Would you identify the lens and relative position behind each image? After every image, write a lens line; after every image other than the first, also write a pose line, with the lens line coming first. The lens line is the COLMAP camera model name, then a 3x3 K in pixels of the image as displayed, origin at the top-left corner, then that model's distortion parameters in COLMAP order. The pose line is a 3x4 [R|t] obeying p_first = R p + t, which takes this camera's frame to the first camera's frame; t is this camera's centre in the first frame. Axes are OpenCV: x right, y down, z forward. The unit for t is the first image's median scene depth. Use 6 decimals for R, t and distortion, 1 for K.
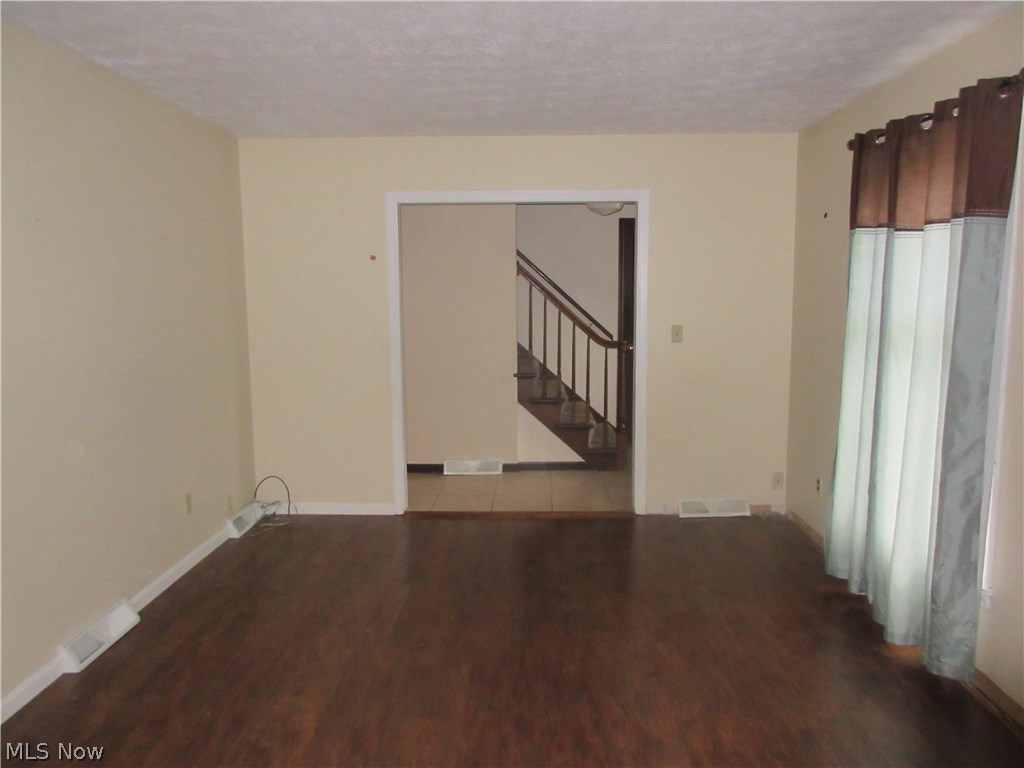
lens RADIAL K [[760.5, 0, 512.5], [0, 760.5, 385.6], [0, 0, 1]] dist [0.011242, 0.004811]
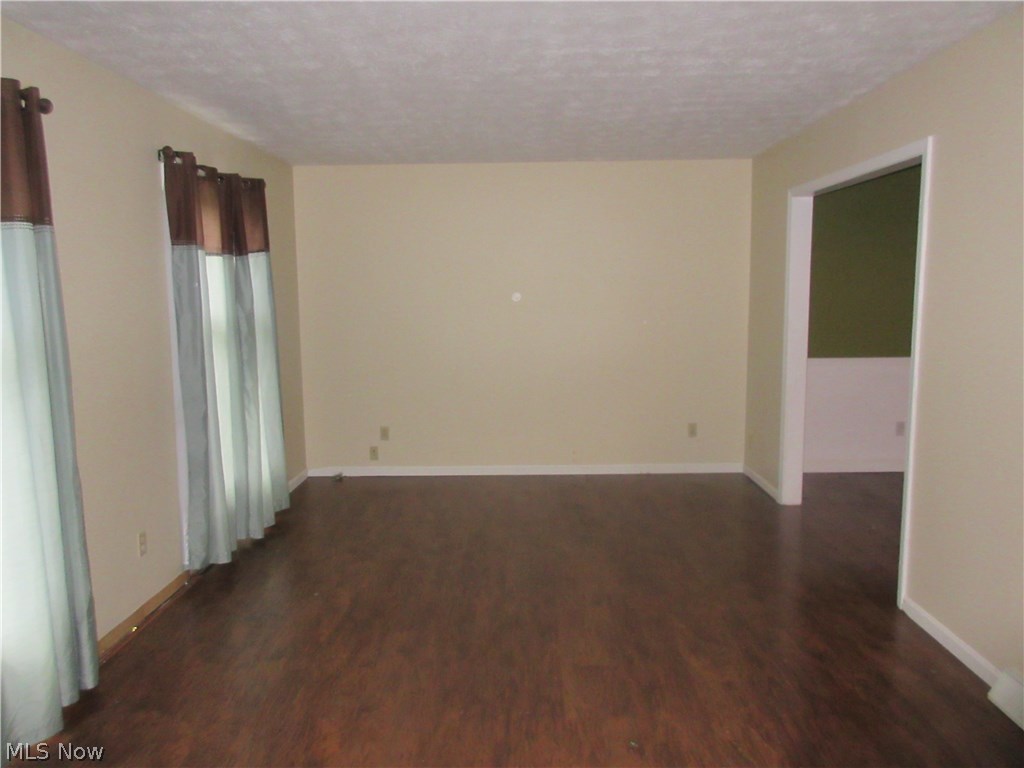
lens RADIAL K [[760.5, 0, 512.4], [0, 760.5, 386.1], [0, 0, 1]] dist [0.011242, 0.004811]
pose [[-0.999873, 0.015923, -0.000292, 0.001707], [0.015306, 0.965862, 0.258605, -0.264138], [0.004400, 0.258567, -0.965983, 1.999281]]
